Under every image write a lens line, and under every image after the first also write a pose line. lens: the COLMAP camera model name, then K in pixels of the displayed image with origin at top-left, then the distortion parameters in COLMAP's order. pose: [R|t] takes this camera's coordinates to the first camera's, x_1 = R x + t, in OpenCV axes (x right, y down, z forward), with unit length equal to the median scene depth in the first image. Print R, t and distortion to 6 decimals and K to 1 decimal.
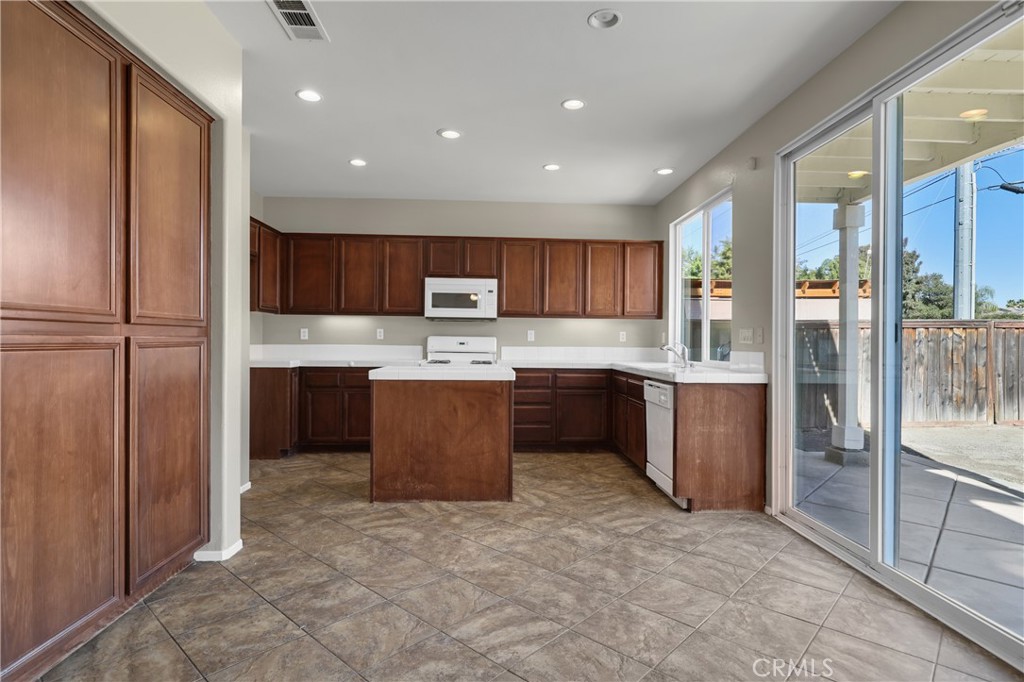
lens RADIAL K [[532.1, 0, 517.2], [0, 532.1, 341.1], [0, 0, 1]] dist [0.004539, 0.000470]
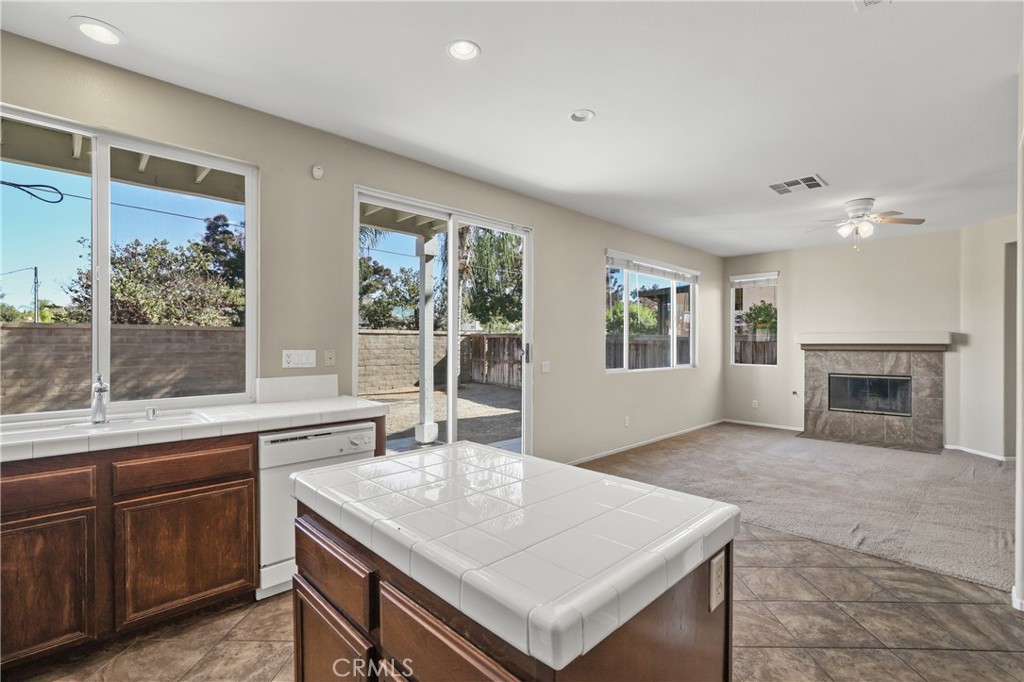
lens RADIAL K [[472.3, 0, 524.7], [0, 472.3, 357.0], [0, 0, 1]] dist [-0.011211, 0.000080]
pose [[-0.674339, -0.035073, 0.737589, -0.288799], [-0.011072, 0.999239, 0.037391, -0.033069], [-0.738339, 0.017048, -0.674214, 0.942911]]
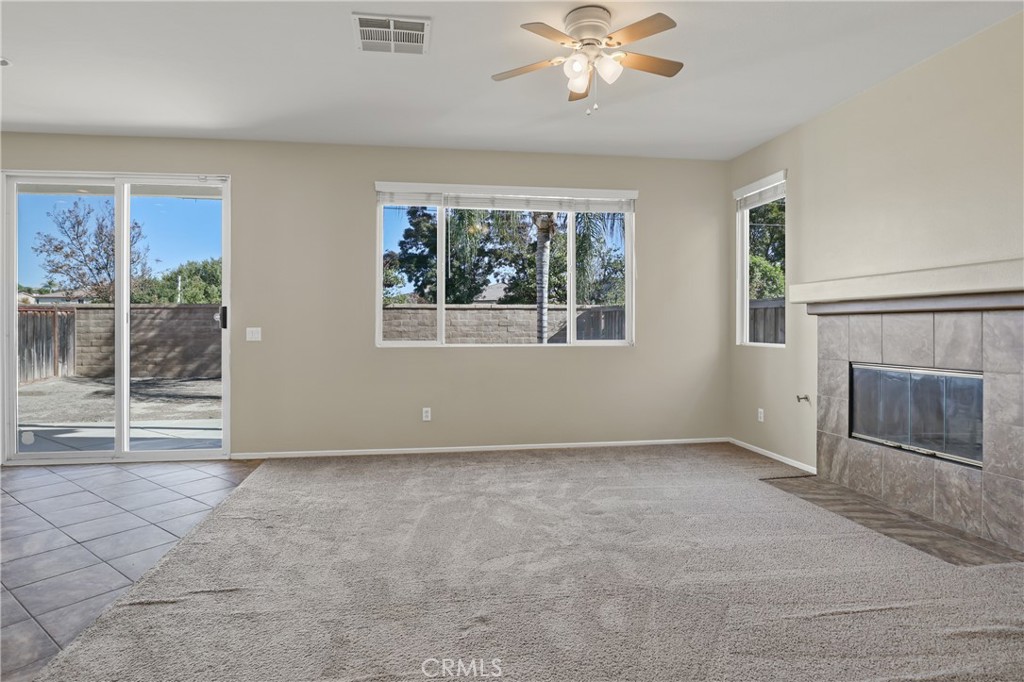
lens RADIAL K [[567.1, 0, 498.1], [0, 567.1, 334.6], [0, 0, 1]] dist [-0.017974, -0.000487]
pose [[-0.096387, -0.027333, 0.994969, -0.609518], [-0.000660, 0.999624, 0.027397, -0.005477], [-0.995344, 0.001984, -0.096369, -0.010931]]
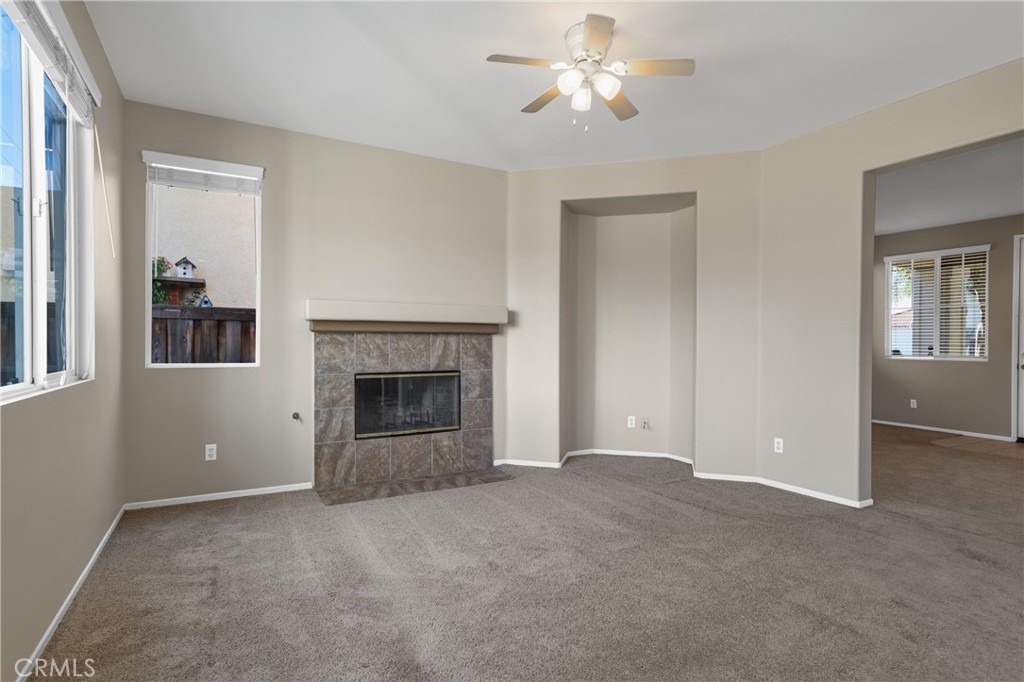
lens RADIAL K [[532.1, 0, 517.2], [0, 532.1, 341.1], [0, 0, 1]] dist [0.004539, 0.000470]
pose [[-0.894257, -0.016982, -0.447231, 0.246552], [-0.014618, 0.999855, -0.008736, 0.004615], [0.447314, -0.001275, -0.894376, 0.294299]]
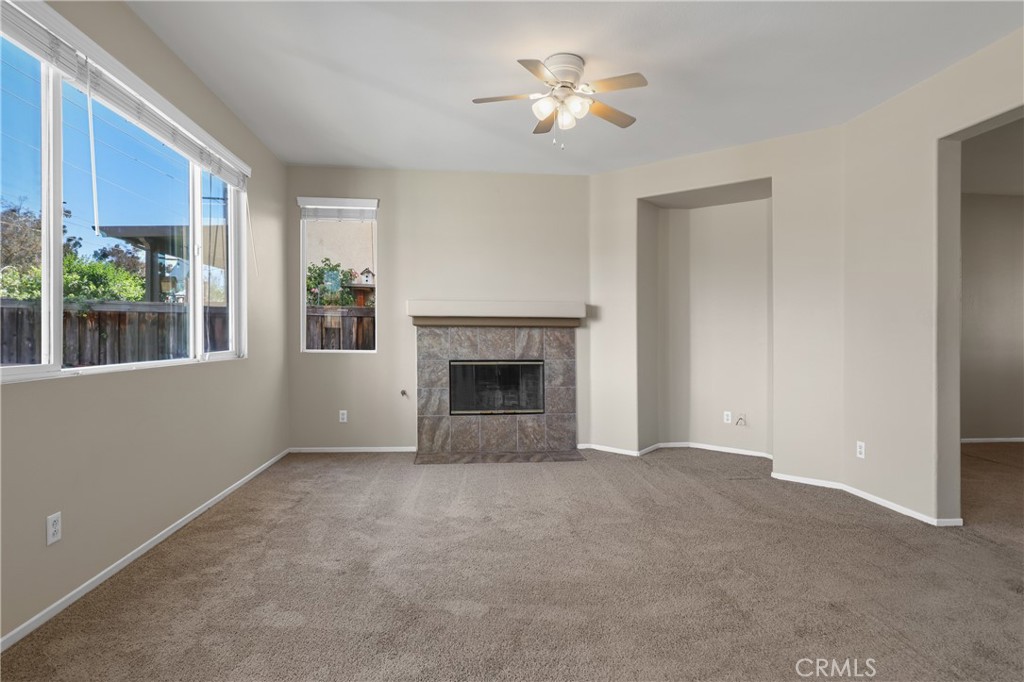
lens RADIAL K [[533.5, 0, 521.2], [0, 533.5, 336.3], [0, 0, 1]] dist [-0.009841, 0.000894]
pose [[-0.997606, -0.019357, -0.066394, 0.035584], [-0.019461, 0.999810, 0.000911, 0.002893], [0.066364, 0.002201, -0.997793, 0.447969]]
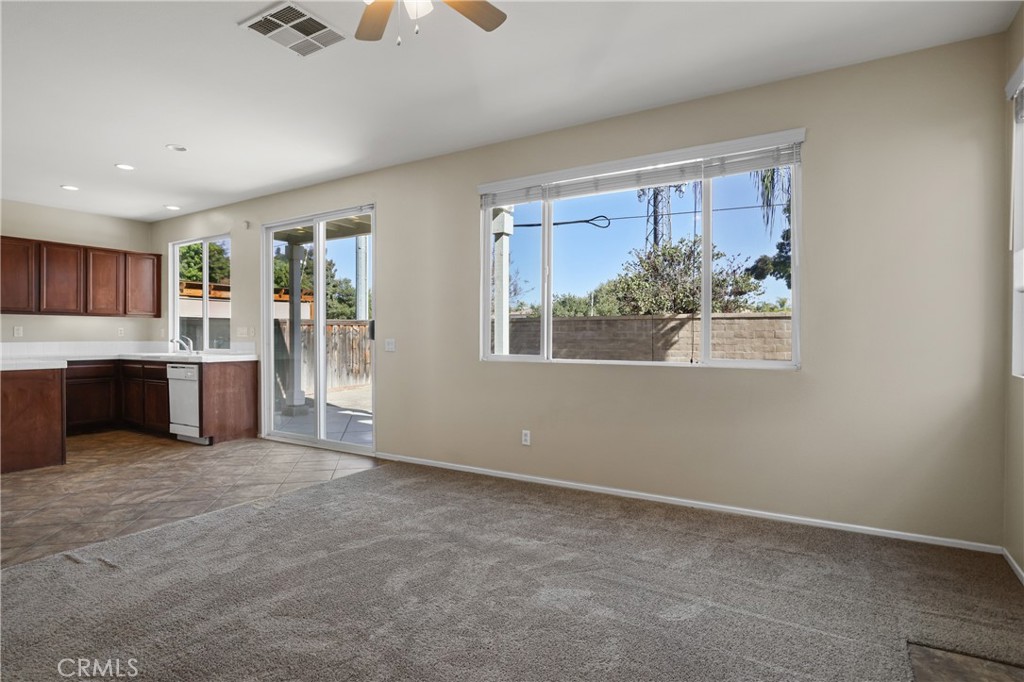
lens RADIAL K [[555.9, 0, 512.0], [0, 555.9, 341.0], [0, 0, 1]] dist [-0.018008, 0.000733]
pose [[0.579670, -0.017045, 0.814673, -0.332854], [0.006738, 0.999847, 0.016125, -0.002724], [-0.814823, -0.003858, 0.579697, -0.452349]]
